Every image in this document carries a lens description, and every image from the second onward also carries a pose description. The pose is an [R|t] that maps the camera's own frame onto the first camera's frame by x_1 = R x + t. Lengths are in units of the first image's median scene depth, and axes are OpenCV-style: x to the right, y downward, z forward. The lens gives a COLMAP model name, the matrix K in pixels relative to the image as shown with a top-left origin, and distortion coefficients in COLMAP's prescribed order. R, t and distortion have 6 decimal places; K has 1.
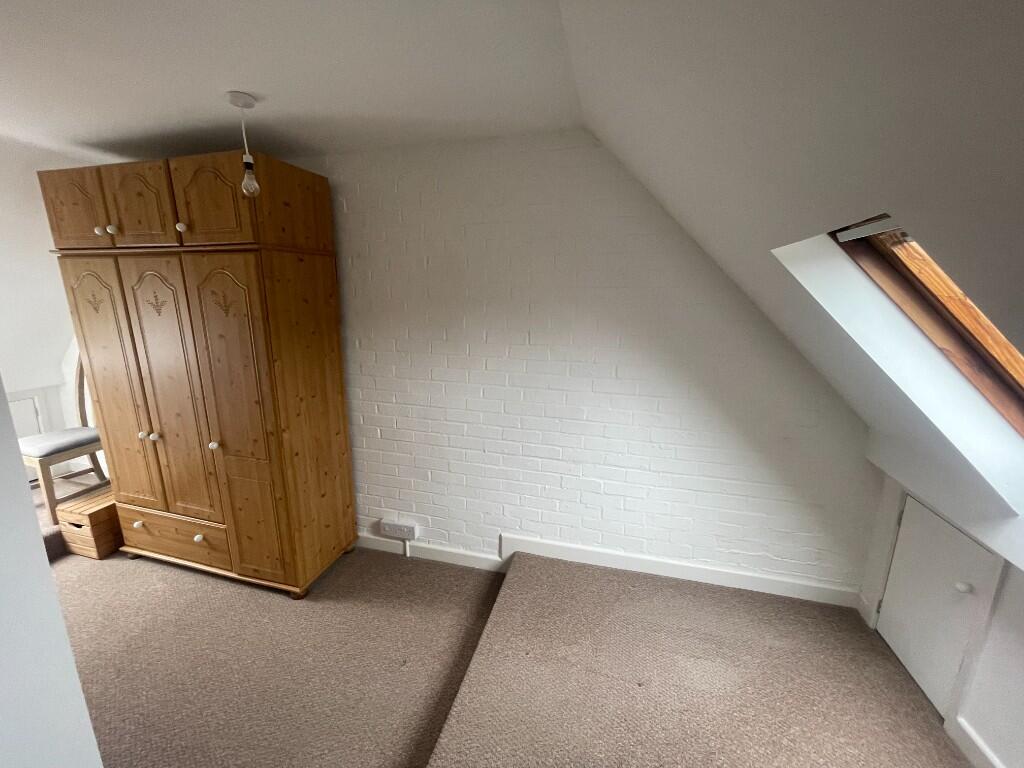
lens RADIAL K [[412.3, 0, 503.1], [0, 412.3, 385.1], [0, 0, 1]] dist [-0.008153, 0.000128]
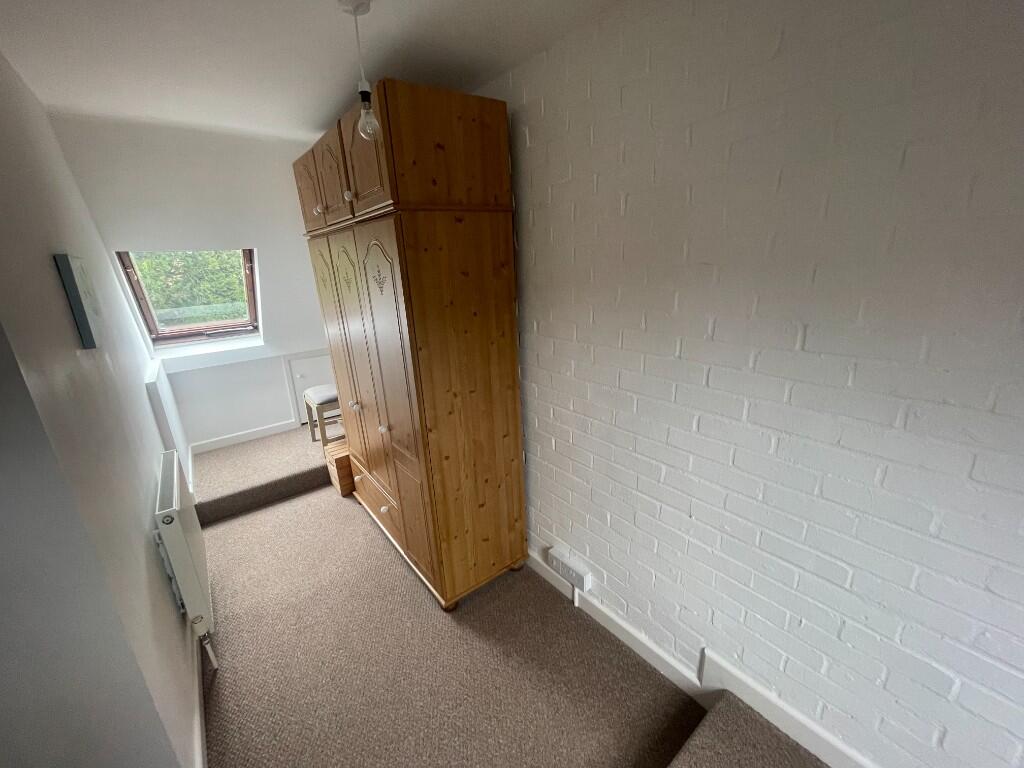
lens RADIAL K [[412.3, 0, 503.1], [0, 412.3, 385.1], [0, 0, 1]] dist [-0.008153, 0.000128]
pose [[0.799421, 0.129566, -0.586634, 0.064112], [-0.076703, 0.990488, 0.114238, -0.078109], [0.595855, -0.046328, 0.801755, 0.355529]]
